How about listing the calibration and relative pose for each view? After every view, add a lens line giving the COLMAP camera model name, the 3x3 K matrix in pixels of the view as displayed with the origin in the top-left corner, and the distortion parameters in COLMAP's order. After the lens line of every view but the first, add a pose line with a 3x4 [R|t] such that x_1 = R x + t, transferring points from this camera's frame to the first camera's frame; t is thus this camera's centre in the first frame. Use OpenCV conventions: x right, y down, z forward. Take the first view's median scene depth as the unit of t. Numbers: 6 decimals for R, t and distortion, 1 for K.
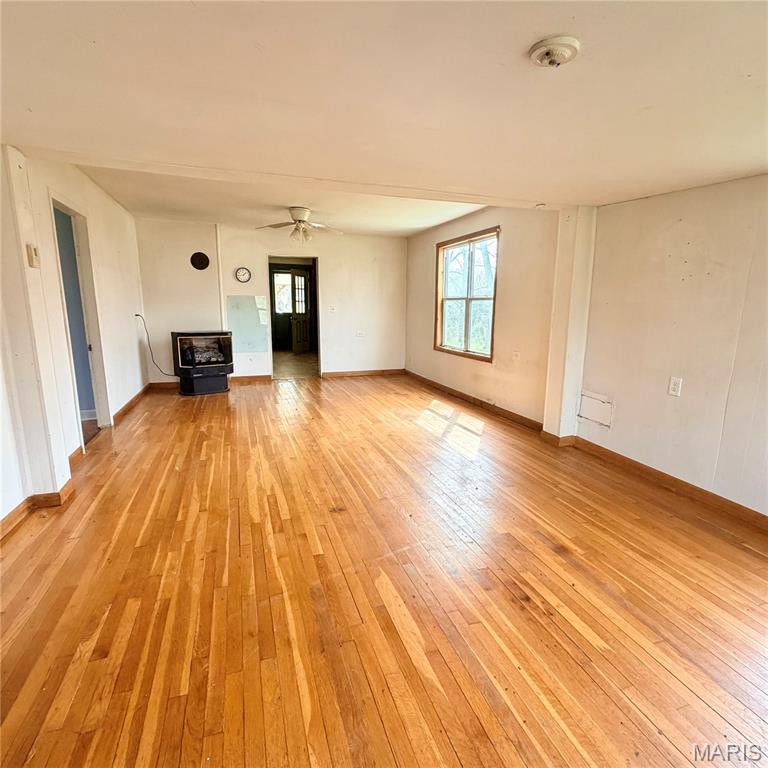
lens RADIAL K [[410.2, 0, 388.8], [0, 410.2, 384.1], [0, 0, 1]] dist [0.004712, -0.002484]
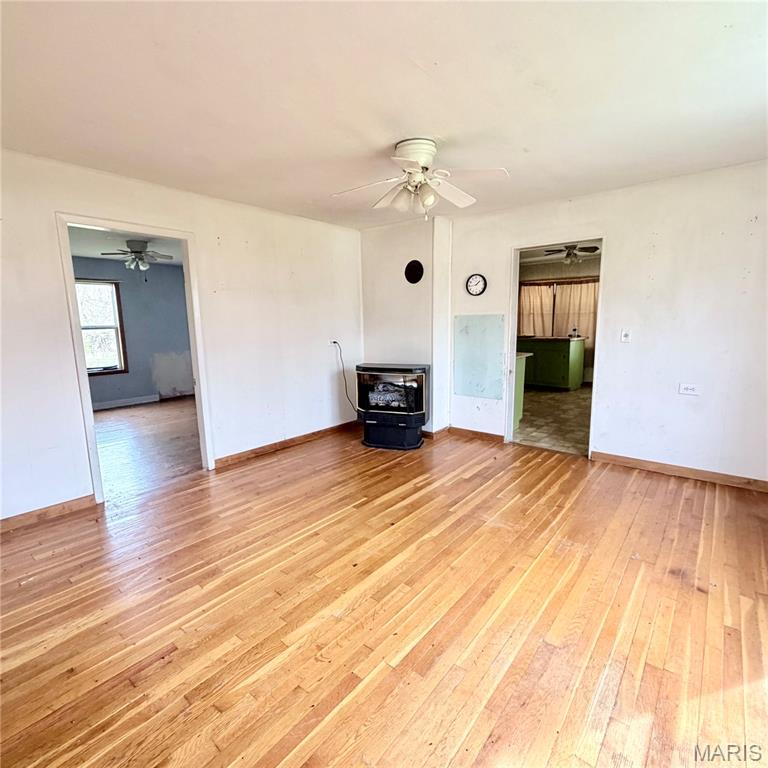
lens RADIAL K [[410.2, 0, 381.0], [0, 410.2, 385.8], [0, 0, 1]] dist [0.004712, -0.002484]
pose [[0.521606, 0.124914, -0.843992, 0.175193], [-0.145643, 0.987741, 0.056179, -0.128110], [0.840663, 0.093618, 0.533405, 0.573100]]
